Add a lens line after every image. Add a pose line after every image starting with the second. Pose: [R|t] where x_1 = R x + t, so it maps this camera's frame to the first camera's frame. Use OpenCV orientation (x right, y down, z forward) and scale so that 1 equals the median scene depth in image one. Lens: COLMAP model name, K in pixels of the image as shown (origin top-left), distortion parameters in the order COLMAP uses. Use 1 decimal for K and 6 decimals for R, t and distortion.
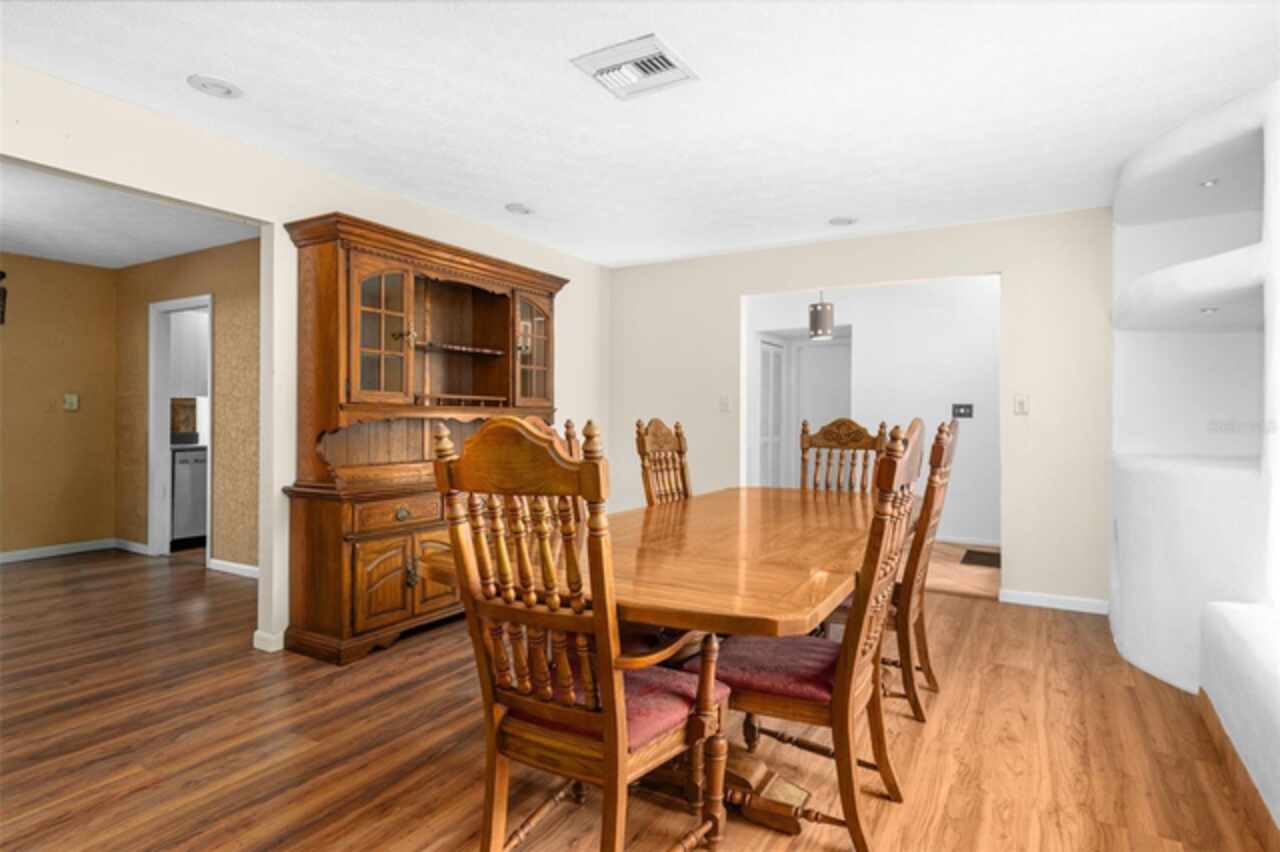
lens RADIAL K [[695.5, 0, 640.6], [0, 695.5, 419.4], [0, 0, 1]] dist [0.000057, 0.000097]
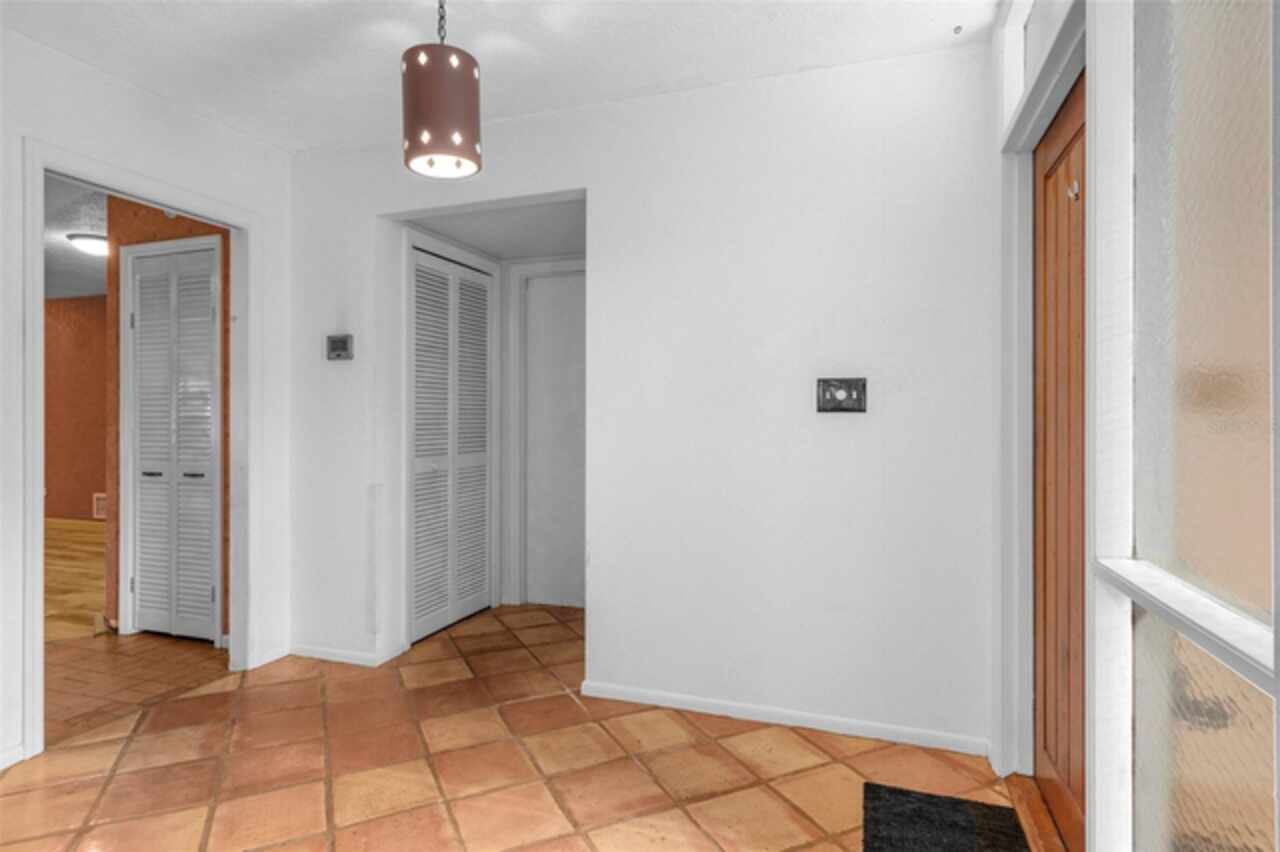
lens RADIAL K [[688.5, 0, 635.3], [0, 688.5, 415.8], [0, 0, 1]] dist [0.003263, 0.000832]
pose [[0.979471, -0.003577, 0.201555, 0.507127], [0.003716, 0.999993, -0.000312, -0.003664], [-0.201553, 0.001055, 0.979477, 1.205092]]
